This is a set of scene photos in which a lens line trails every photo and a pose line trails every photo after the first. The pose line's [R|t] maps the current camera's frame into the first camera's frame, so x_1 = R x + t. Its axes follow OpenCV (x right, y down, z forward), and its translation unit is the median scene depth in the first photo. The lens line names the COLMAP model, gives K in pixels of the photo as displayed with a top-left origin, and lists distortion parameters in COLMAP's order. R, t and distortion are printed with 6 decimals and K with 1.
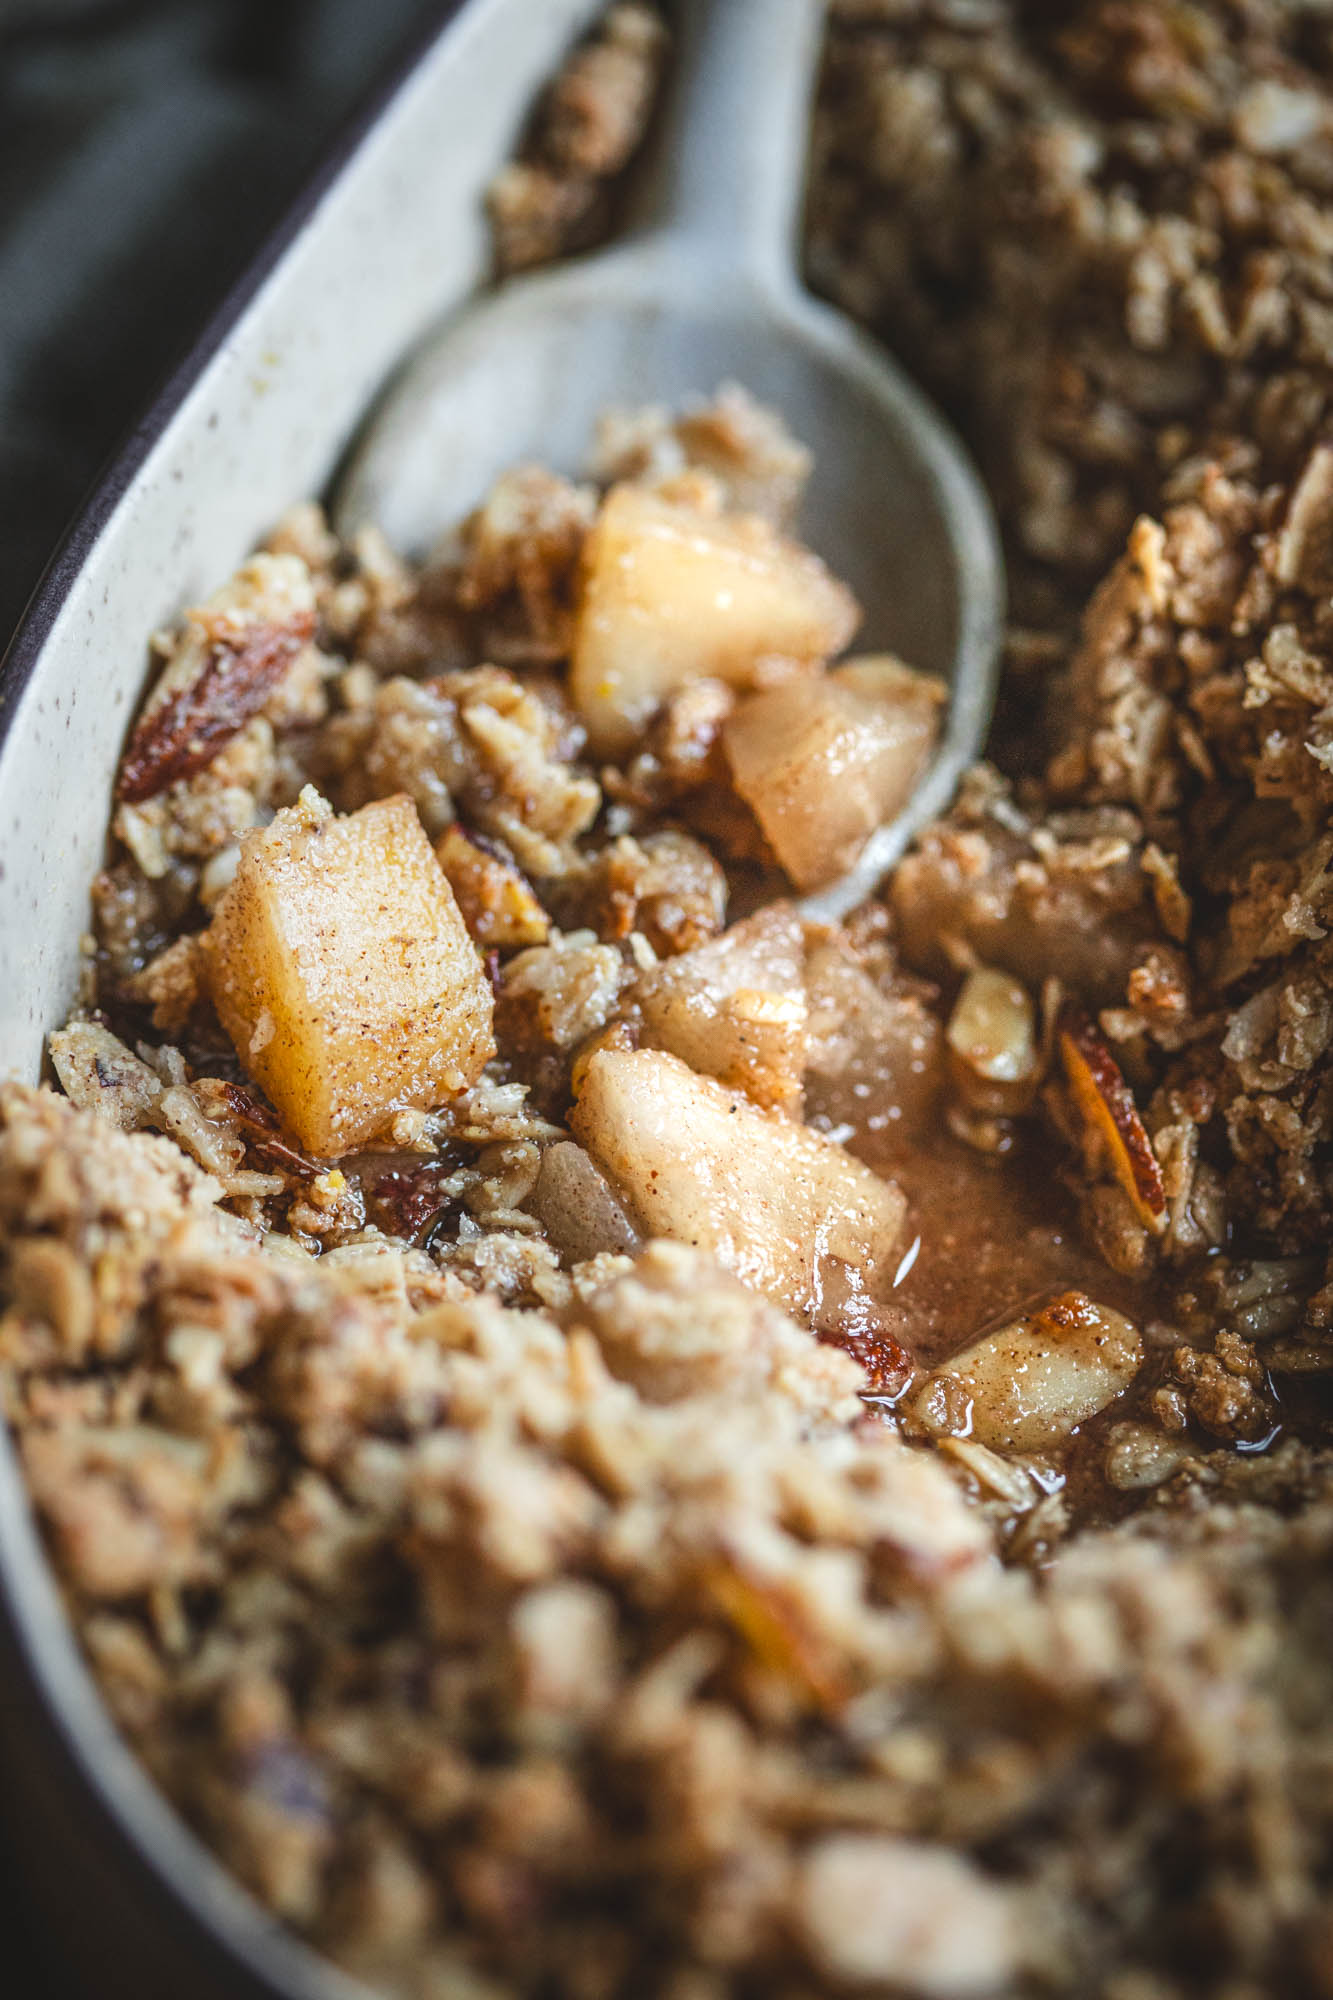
lens RADIAL K [[7898.1, 0, 666.5], [0, 7898.1, 1000.0], [0, 0, 1]] dist [-0.305681, -1.464845]
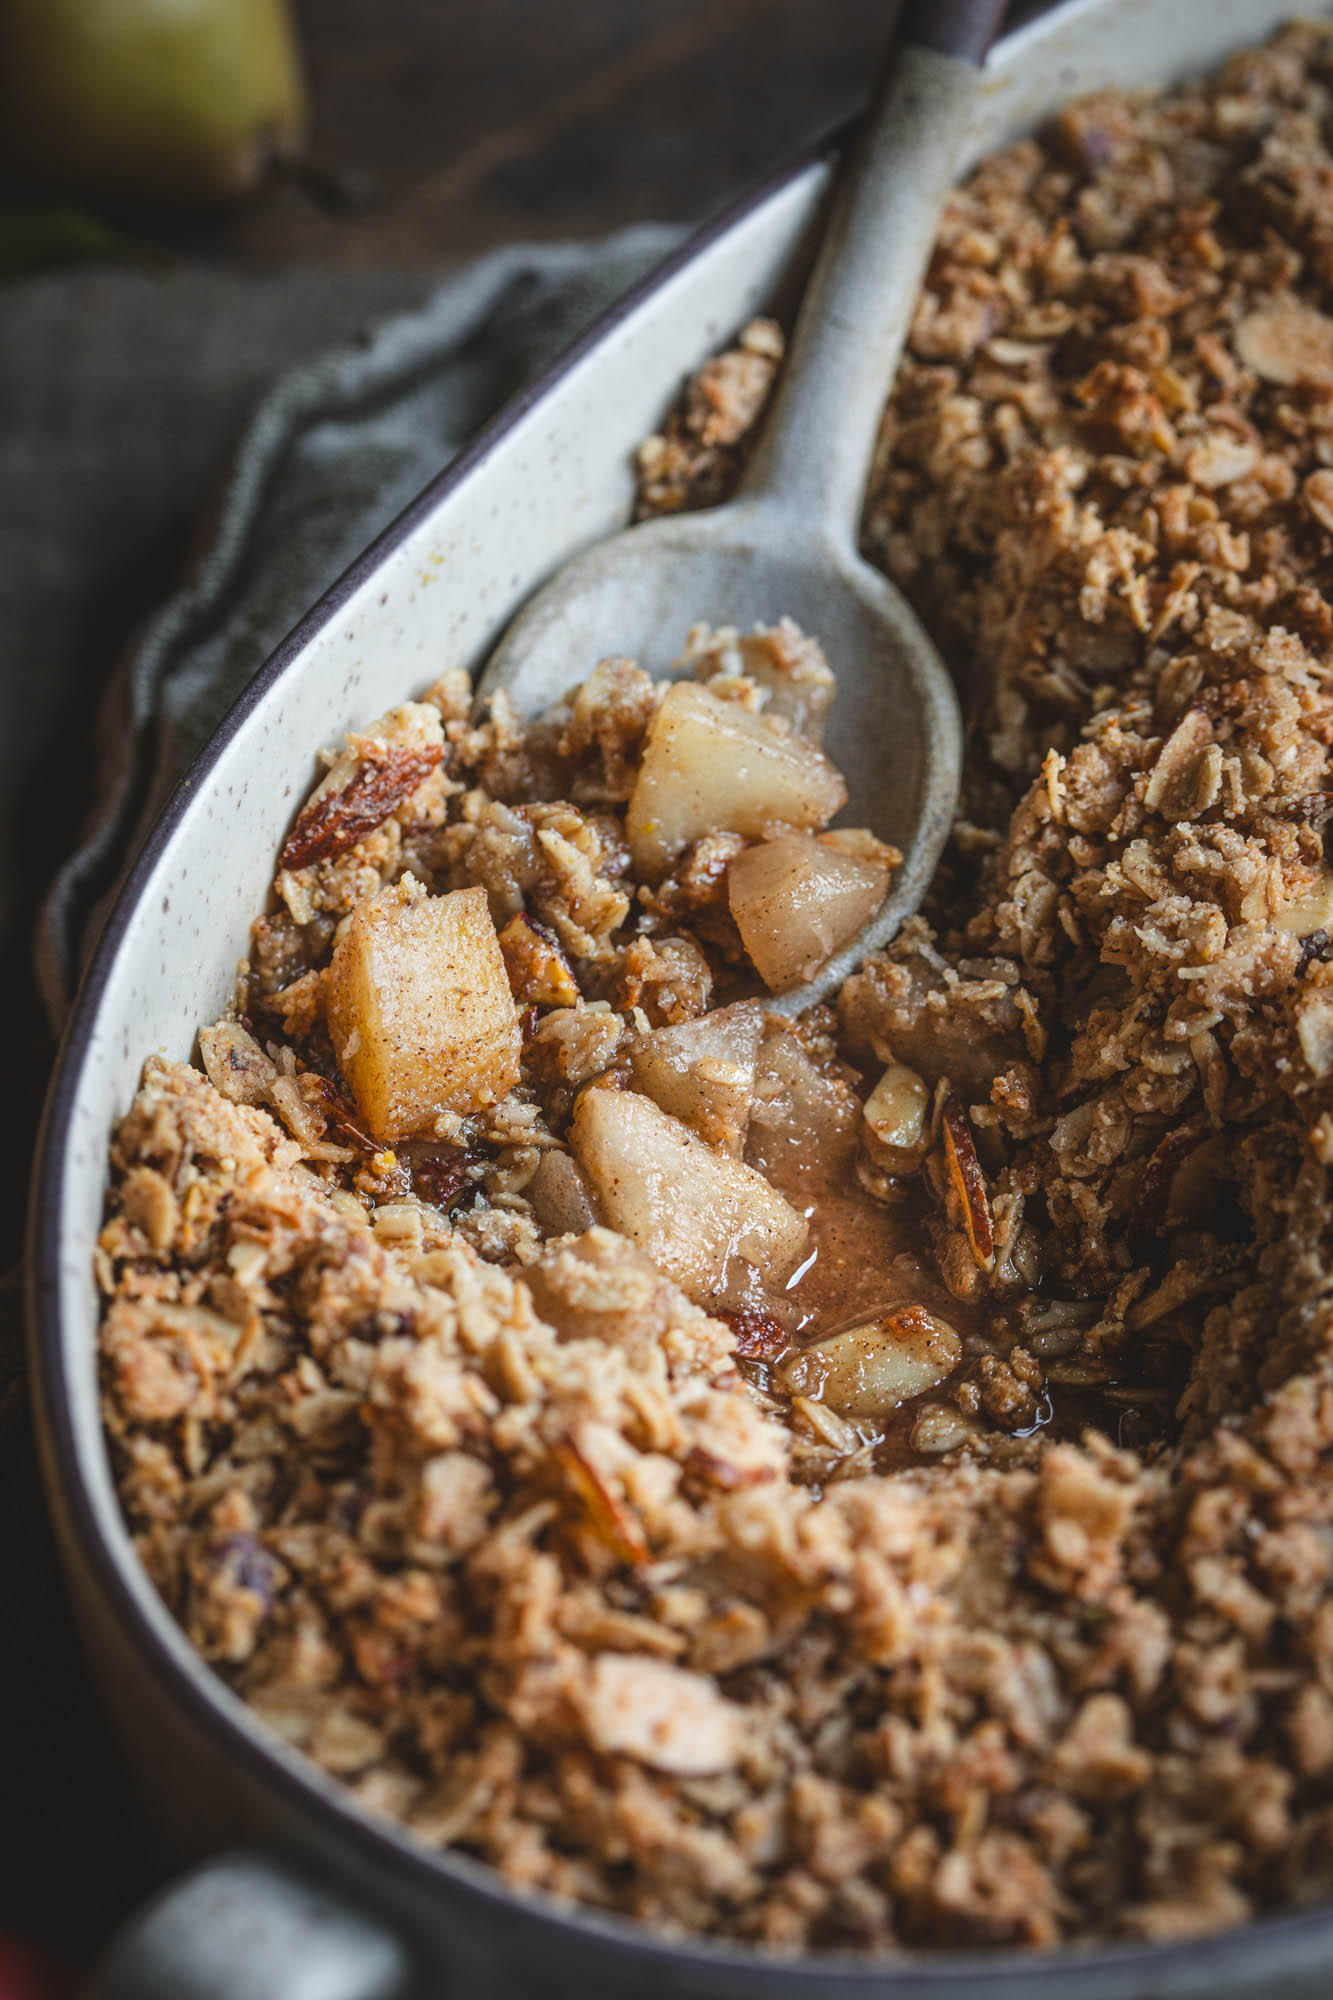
lens RADIAL K [[7898.1, 0, 666.5], [0, 7898.1, 1000.0], [0, 0, 1]] dist [-0.305681, -1.464845]
pose [[0.986009, 0.119706, -0.116003, 0.160568], [-0.121211, 0.992609, -0.005986, -0.002063], [0.114429, 0.019963, 0.993231, -0.361644]]
